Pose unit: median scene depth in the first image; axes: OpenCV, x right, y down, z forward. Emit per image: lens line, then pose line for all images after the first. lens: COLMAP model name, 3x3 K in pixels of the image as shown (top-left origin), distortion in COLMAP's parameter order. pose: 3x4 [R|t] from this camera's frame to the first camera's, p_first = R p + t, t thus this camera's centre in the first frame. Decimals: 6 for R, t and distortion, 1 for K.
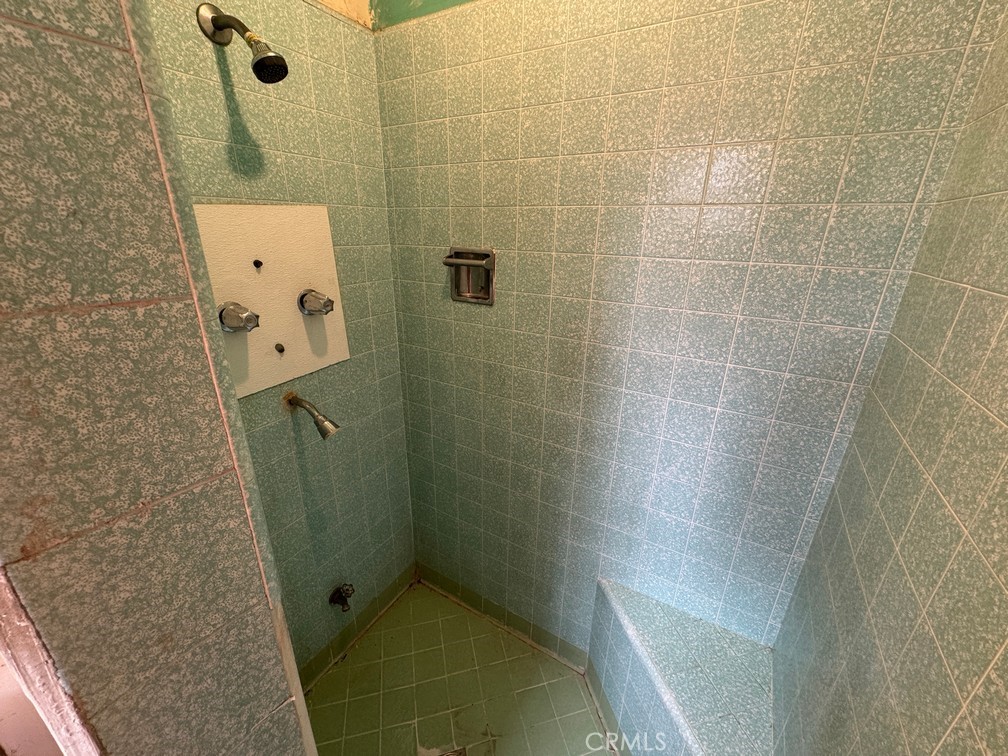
lens RADIAL K [[401.2, 0, 503.3], [0, 401.2, 377.5], [0, 0, 1]] dist [-0.001203, -0.000213]
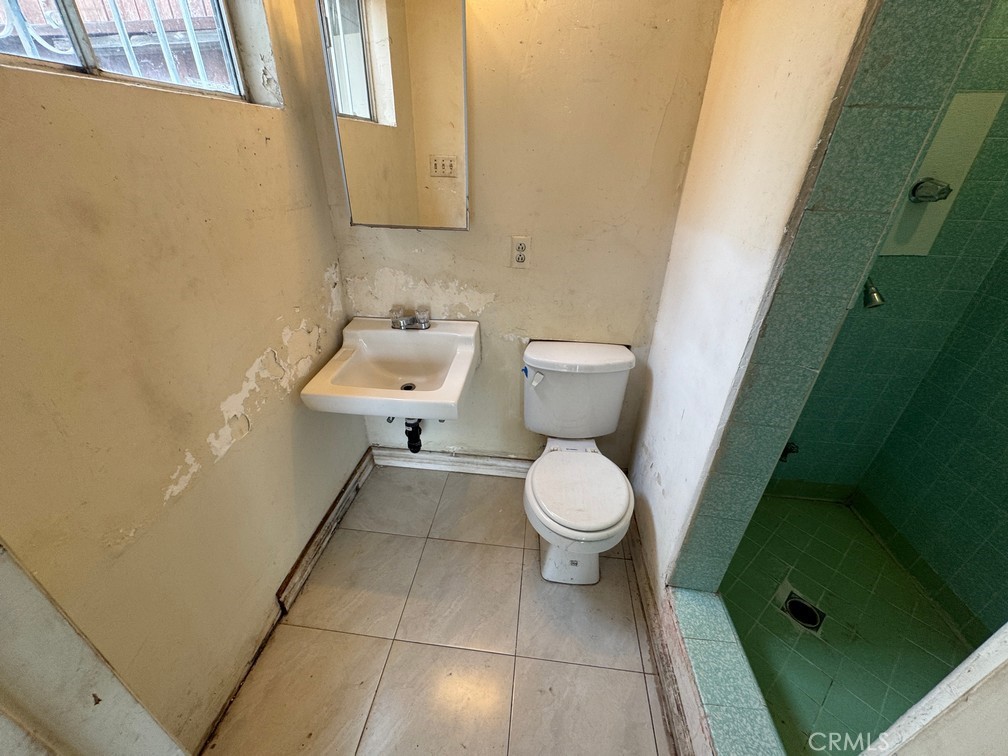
lens RADIAL K [[401.2, 0, 503.3], [0, 401.2, 377.5], [0, 0, 1]] dist [-0.001203, -0.000213]
pose [[0.416622, 0.439563, -0.795745, 0.149866], [-0.336100, 0.887787, 0.314437, 0.325645], [0.844668, 0.136449, 0.517608, -0.504310]]
